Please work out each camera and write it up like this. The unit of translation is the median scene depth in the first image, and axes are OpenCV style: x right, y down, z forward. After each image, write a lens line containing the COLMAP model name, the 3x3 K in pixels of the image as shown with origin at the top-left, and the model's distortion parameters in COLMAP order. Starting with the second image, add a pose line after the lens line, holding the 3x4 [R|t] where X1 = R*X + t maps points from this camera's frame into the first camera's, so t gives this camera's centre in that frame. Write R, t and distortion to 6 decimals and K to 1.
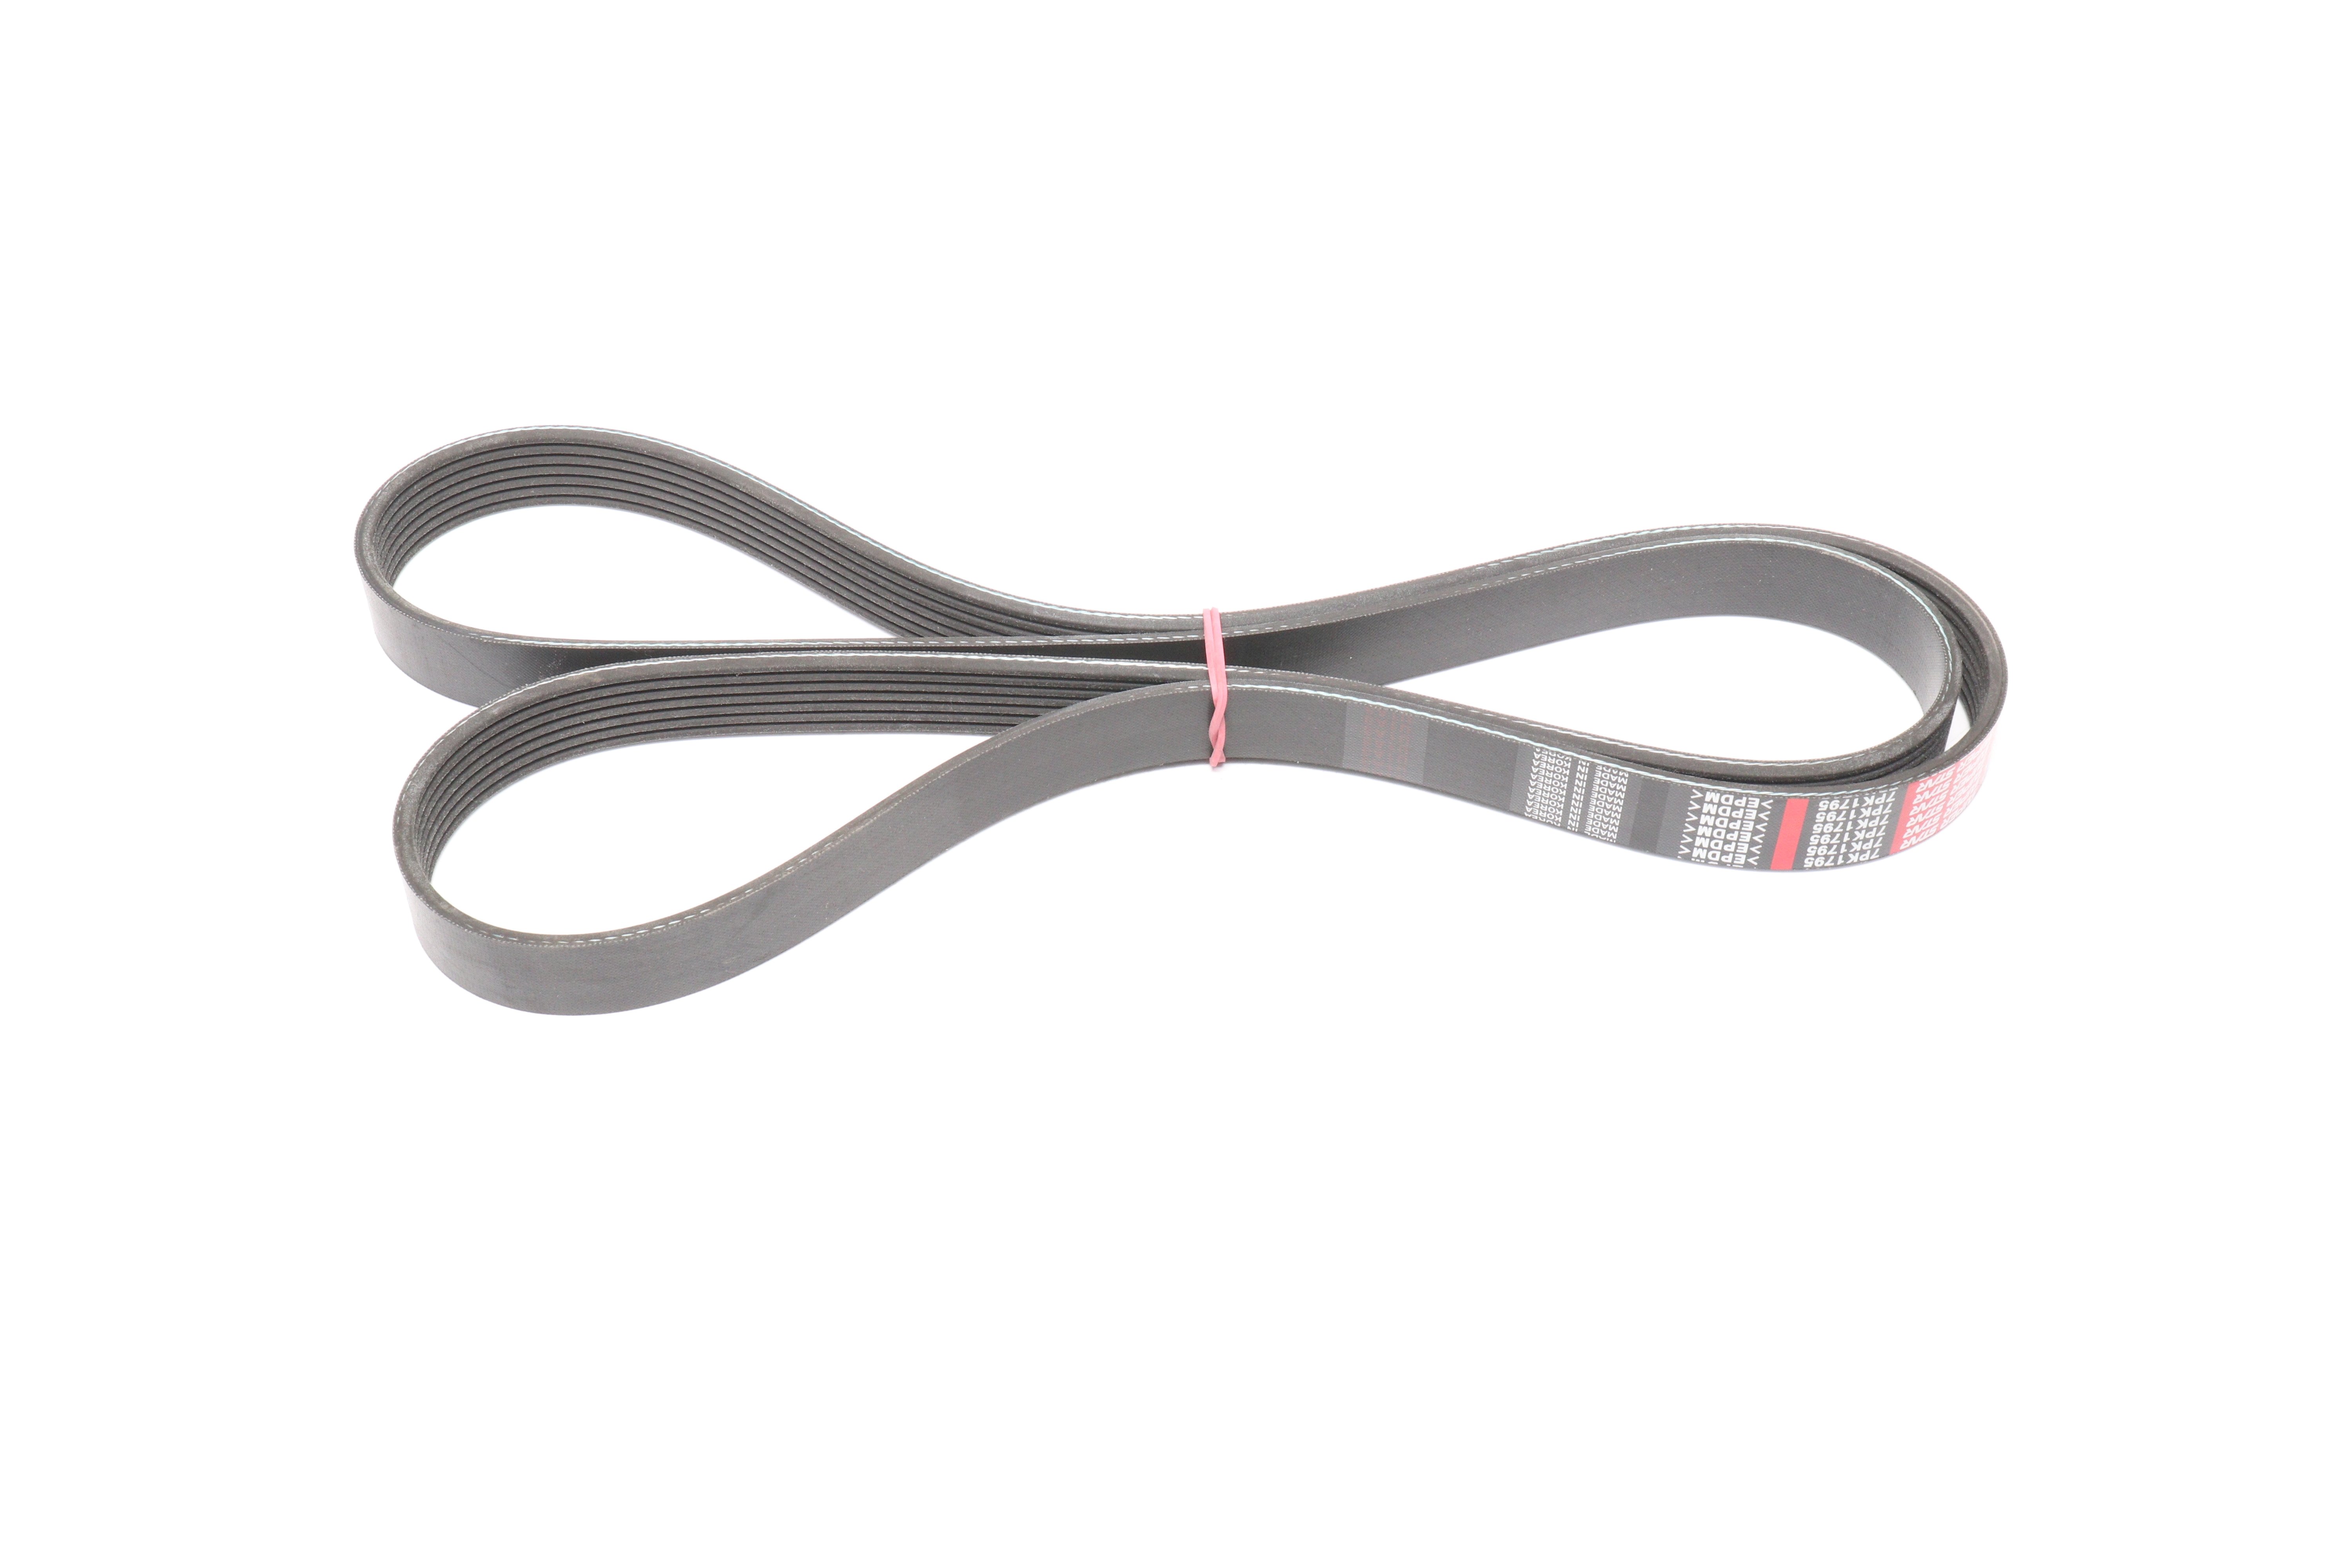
lens RADIAL K [[3390.9, 0, 1176.2], [0, 3390.9, 783.1], [0, 0, 1]] dist [-0.007583, 0.000000]
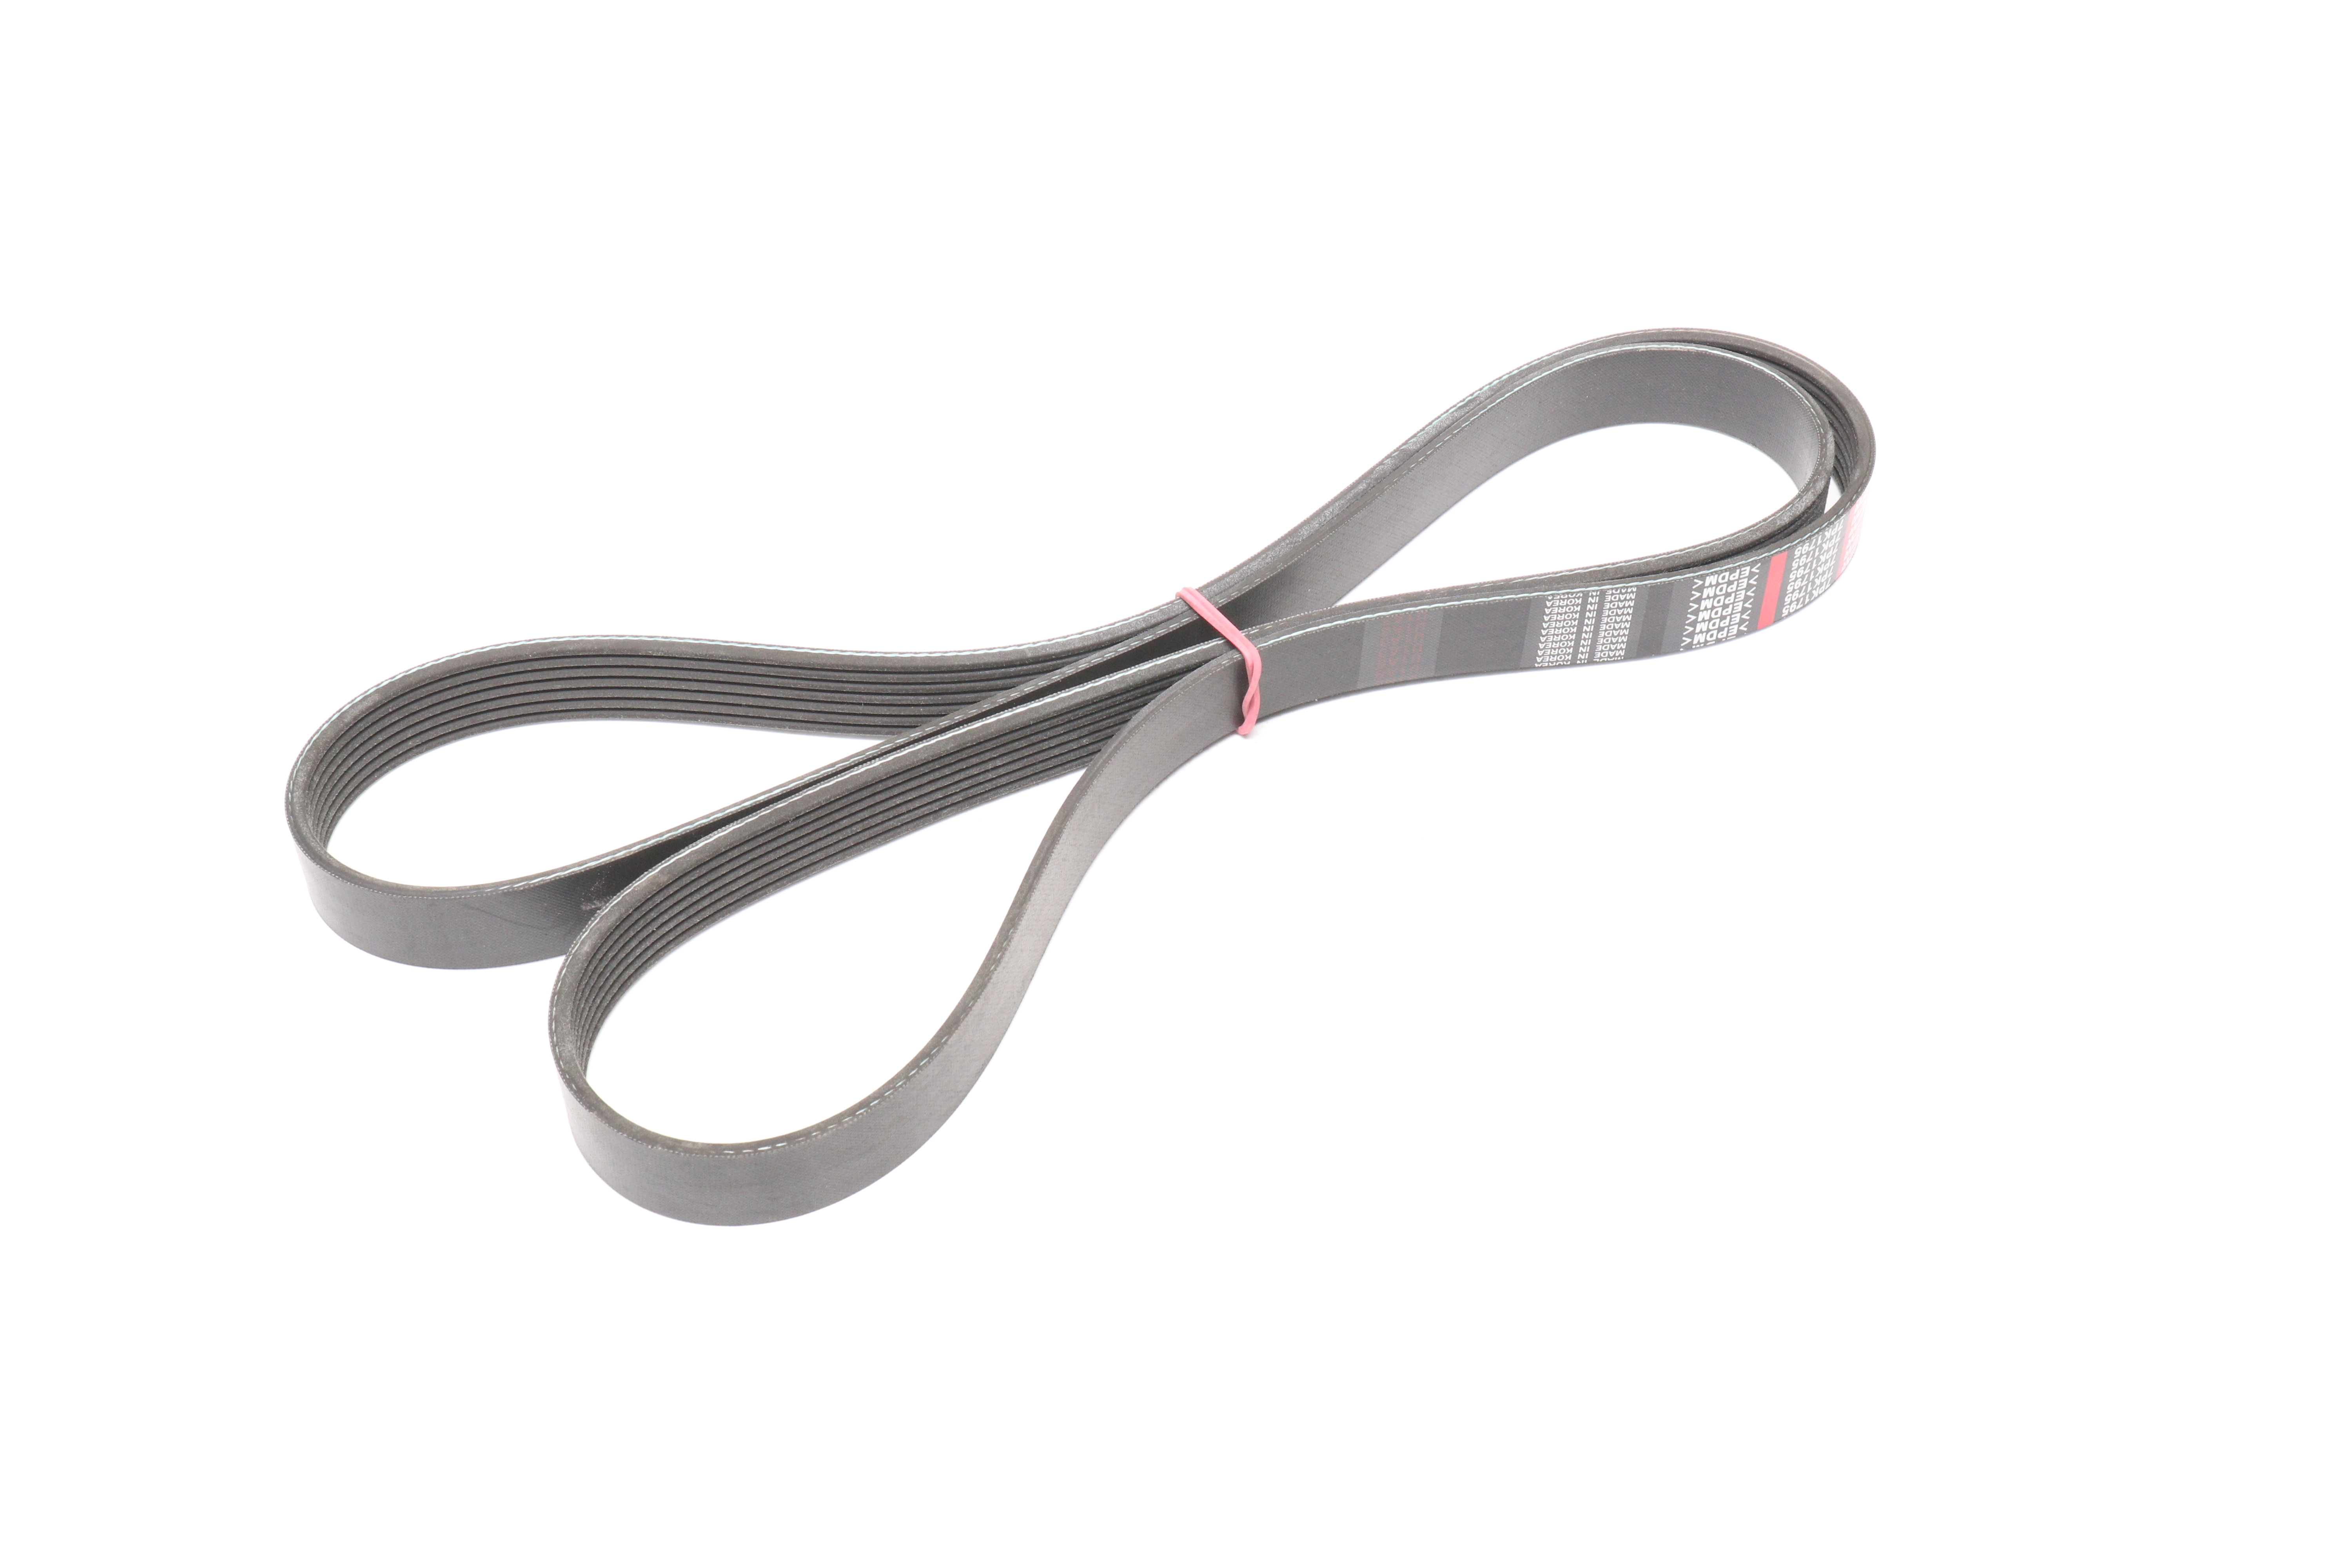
lens RADIAL K [[3390.9, 0, 1176.7], [0, 3390.9, 785.6], [0, 0, 1]] dist [-0.007583, 0.000000]
pose [[0.852913, -0.359401, 0.378644, -0.393991], [0.366632, 0.928700, 0.055647, -0.054346], [-0.371646, 0.091360, 0.923868, 0.078857]]
